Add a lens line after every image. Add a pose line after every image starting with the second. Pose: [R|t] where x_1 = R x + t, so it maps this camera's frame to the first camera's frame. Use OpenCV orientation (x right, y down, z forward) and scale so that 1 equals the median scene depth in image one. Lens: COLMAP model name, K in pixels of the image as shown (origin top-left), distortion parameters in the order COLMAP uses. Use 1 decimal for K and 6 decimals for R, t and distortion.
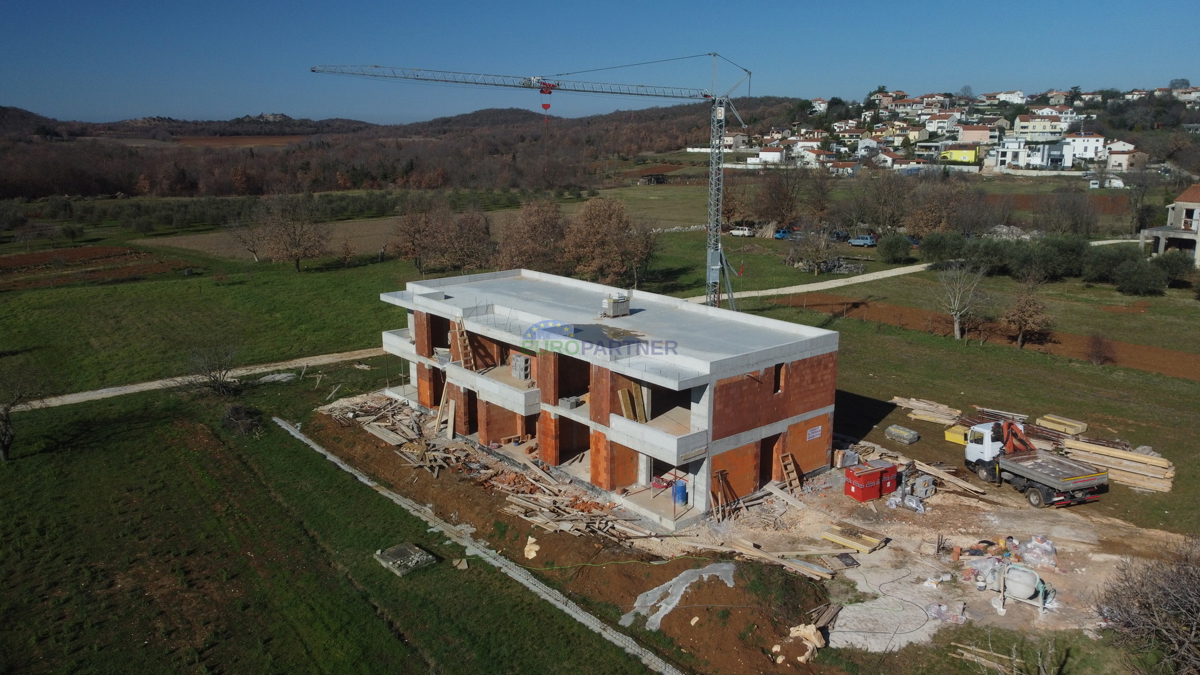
lens RADIAL K [[906.2, 0, 600.0], [0, 906.2, 337.5], [0, 0, 1]] dist [0.008341, -0.008642]
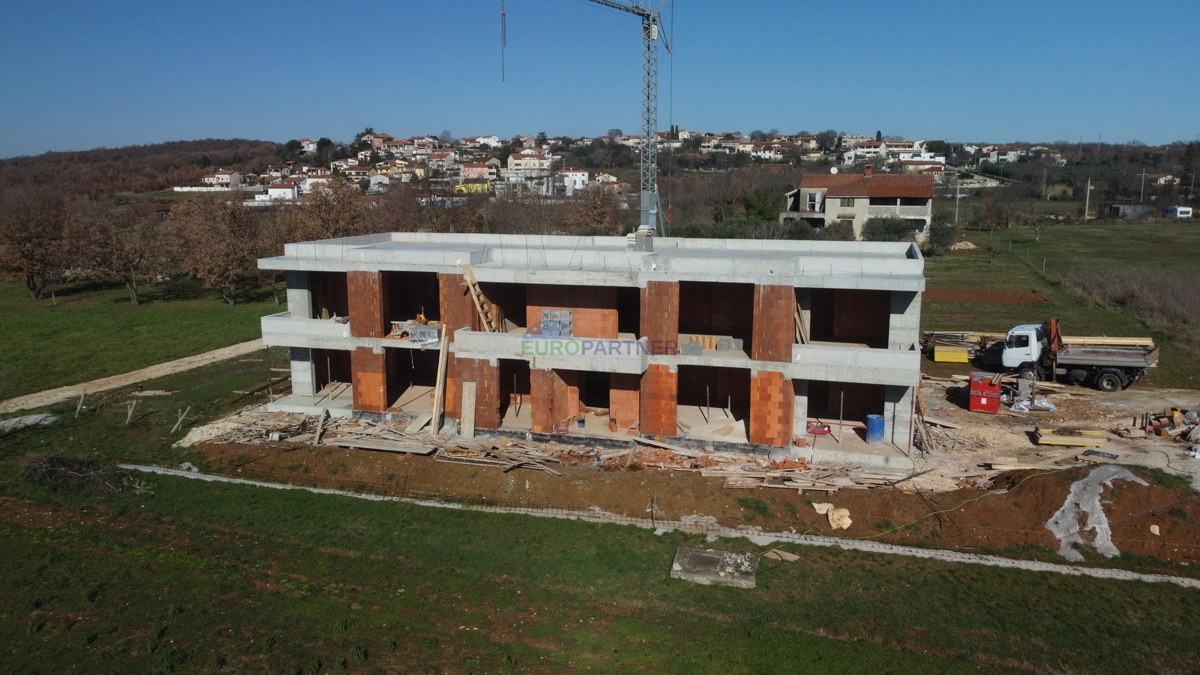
lens RADIAL K [[908.5, 0, 600.0], [0, 908.5, 337.5], [0, 0, 1]] dist [0.004410, -0.001562]
pose [[0.840671, -0.093716, 0.533375, -0.450176], [0.122303, 0.992322, -0.018412, 0.059913], [-0.527554, 0.080712, 0.845678, 0.347804]]
